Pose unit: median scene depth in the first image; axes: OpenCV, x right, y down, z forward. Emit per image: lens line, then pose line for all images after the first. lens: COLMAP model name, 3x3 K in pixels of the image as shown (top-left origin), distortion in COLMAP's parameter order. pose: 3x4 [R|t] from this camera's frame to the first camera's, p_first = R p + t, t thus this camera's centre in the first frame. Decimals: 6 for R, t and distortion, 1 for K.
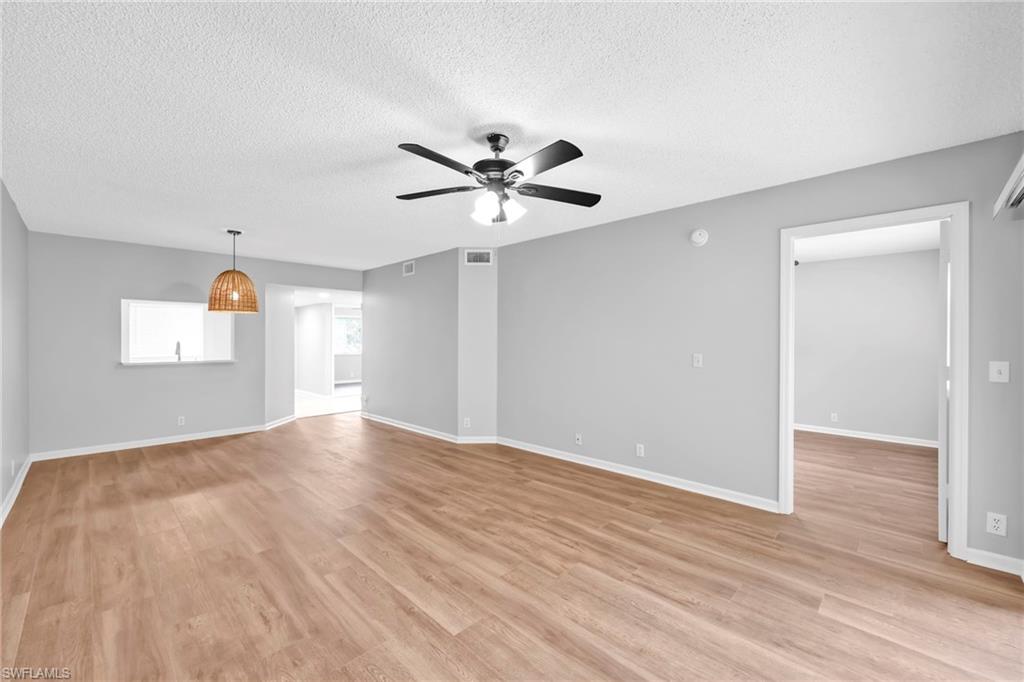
lens RADIAL K [[414.6, 0, 516.5], [0, 414.6, 342.1], [0, 0, 1]] dist [0.000543, 0.000272]
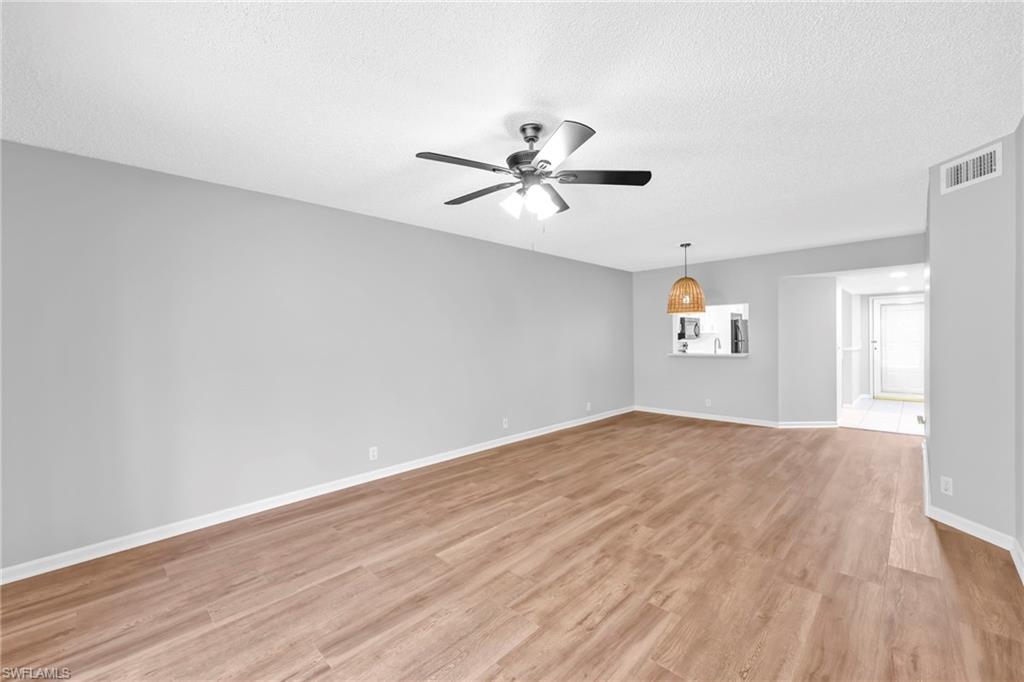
lens RADIAL K [[414.6, 0, 516.5], [0, 414.6, 342.1], [0, 0, 1]] dist [0.000543, 0.000272]
pose [[0.000590, 0.006066, -0.999981, 0.745368], [0.009000, 0.999941, 0.006071, -0.002623], [0.999959, -0.009003, 0.000535, 0.778142]]
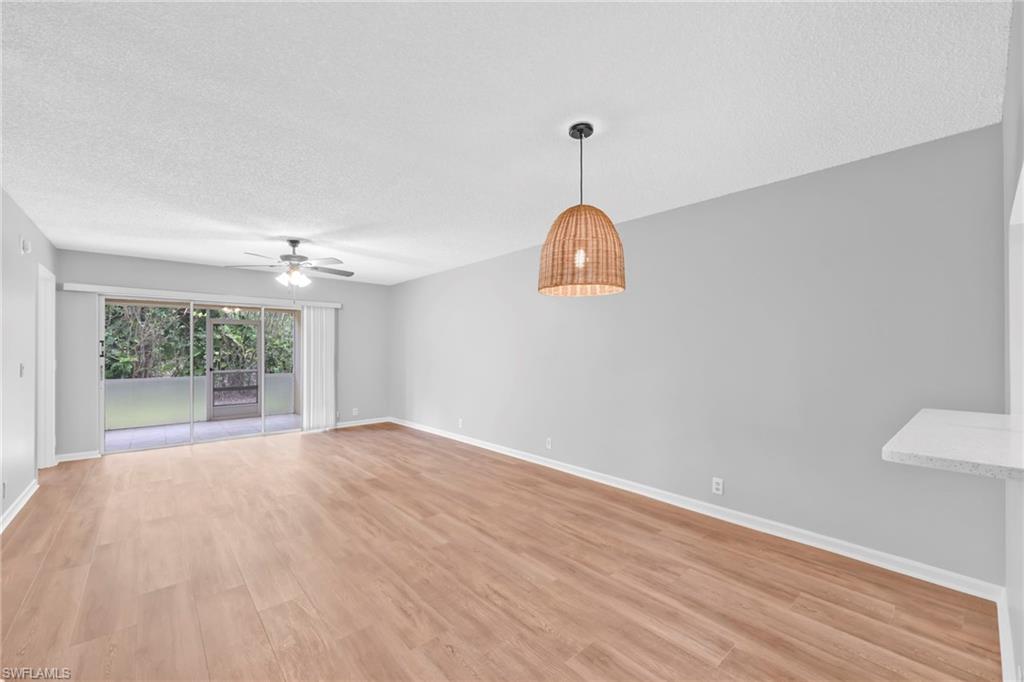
lens RADIAL K [[418.6, 0, 518.6], [0, 418.6, 345.8], [0, 0, 1]] dist [0.000887, 0.000135]
pose [[-0.997036, 0.000243, 0.076935, -0.967728], [0.000084, 0.999998, -0.002072, -0.009537], [-0.076935, -0.002059, -0.997034, 2.258602]]
